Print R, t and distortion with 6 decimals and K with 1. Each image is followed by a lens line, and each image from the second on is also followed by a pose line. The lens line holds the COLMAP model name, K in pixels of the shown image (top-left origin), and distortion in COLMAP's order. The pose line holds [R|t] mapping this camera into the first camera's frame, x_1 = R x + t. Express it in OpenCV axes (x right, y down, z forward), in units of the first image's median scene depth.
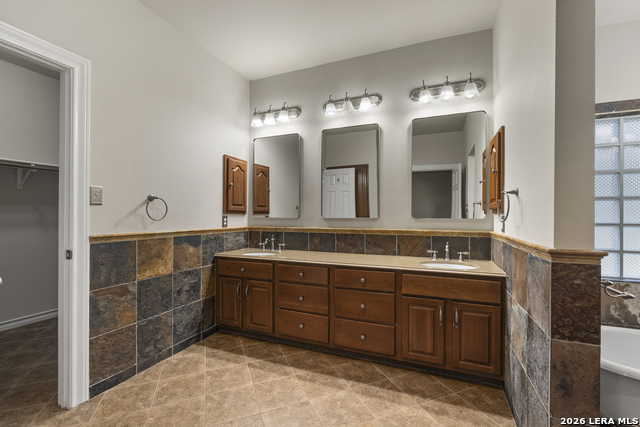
lens RADIAL K [[282.7, 0, 325.1], [0, 282.7, 214.4], [0, 0, 1]] dist [-0.003018, 0.000203]
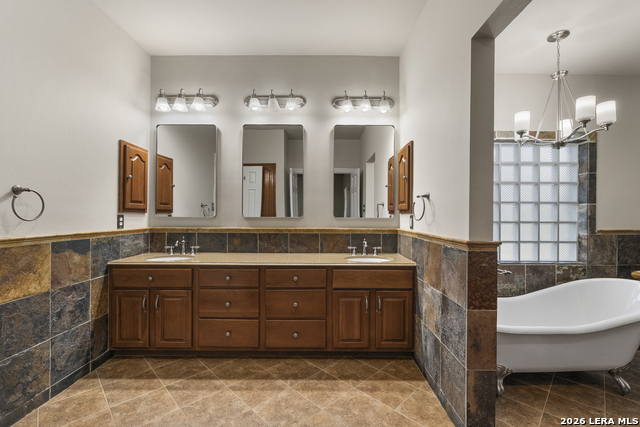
lens RADIAL K [[282.7, 0, 327.0], [0, 282.7, 214.1], [0, 0, 1]] dist [-0.003018, 0.000203]
pose [[0.924272, 0.003065, 0.381723, -0.144065], [-0.004128, 0.999990, 0.001968, -0.000926], [-0.381713, -0.003395, 0.924275, 0.021145]]
